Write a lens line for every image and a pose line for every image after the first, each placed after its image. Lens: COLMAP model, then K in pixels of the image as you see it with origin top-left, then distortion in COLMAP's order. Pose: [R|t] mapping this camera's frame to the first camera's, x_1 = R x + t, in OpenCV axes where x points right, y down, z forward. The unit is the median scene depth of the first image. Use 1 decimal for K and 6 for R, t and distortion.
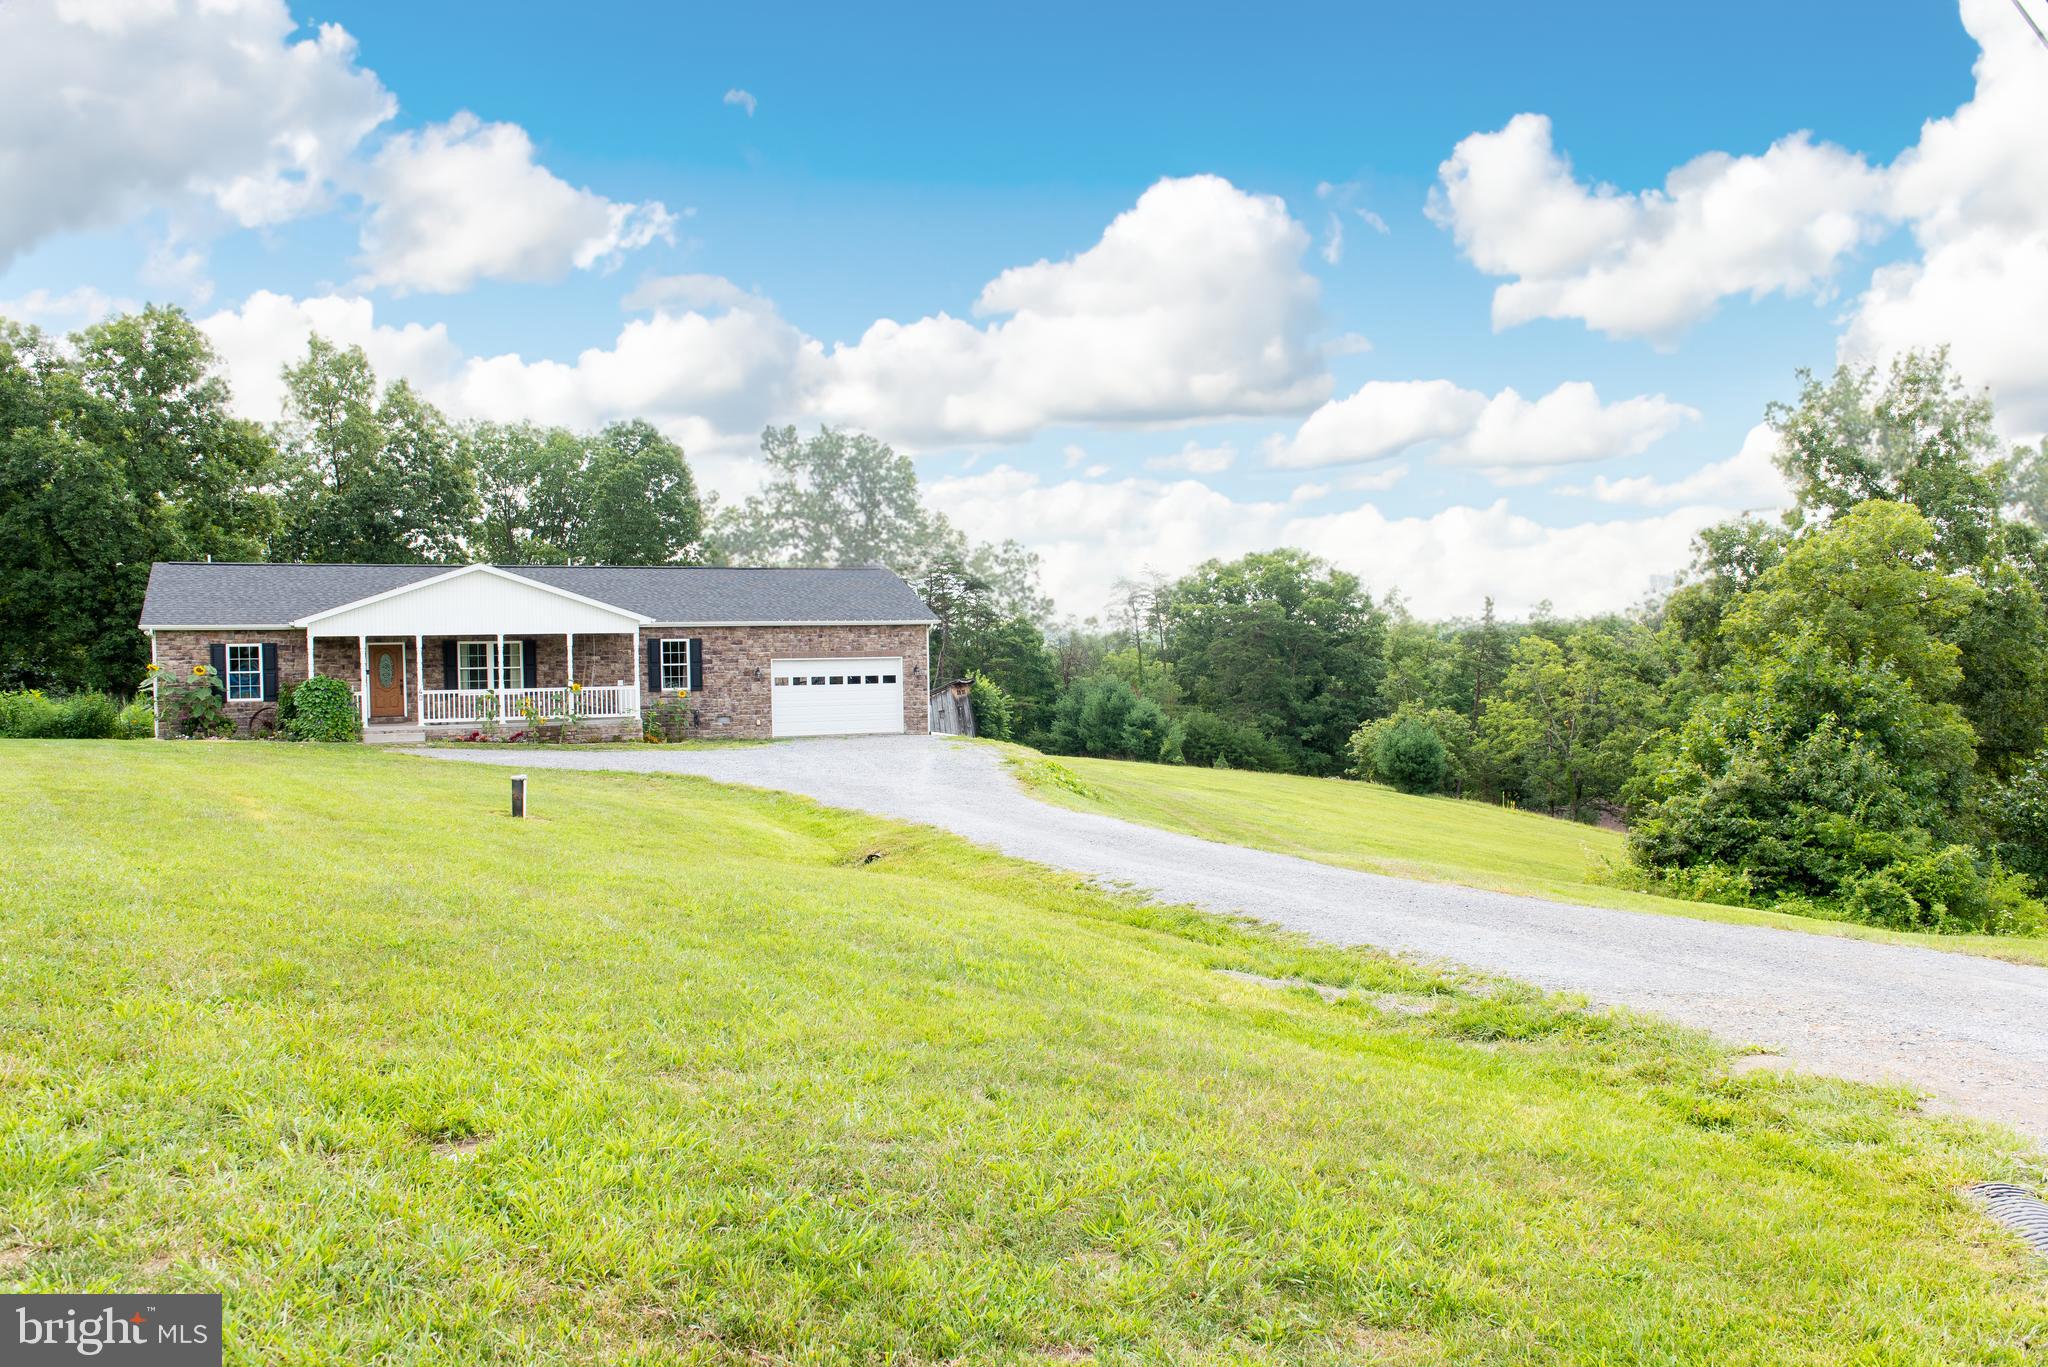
lens RADIAL K [[1637.7, 0, 1023.7], [0, 1637.7, 682.4], [0, 0, 1]] dist [-0.003164, -0.001239]
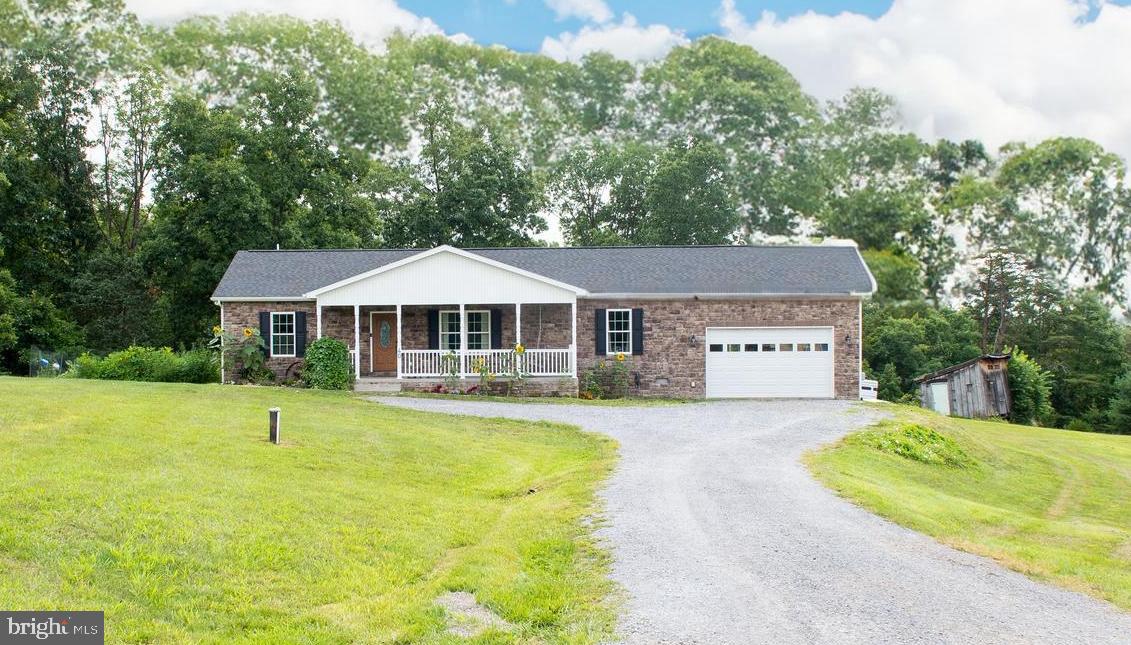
lens RADIAL K [[1476.1, 0, 564.3], [0, 1476.1, 324.4], [0, 0, 1]] dist [0.012691, 0.000000]
pose [[0.875925, 0.001359, -0.482445, 0.249799], [-0.016383, 0.999503, -0.026930, 0.012435], [0.482169, 0.031493, 0.875512, 0.083053]]
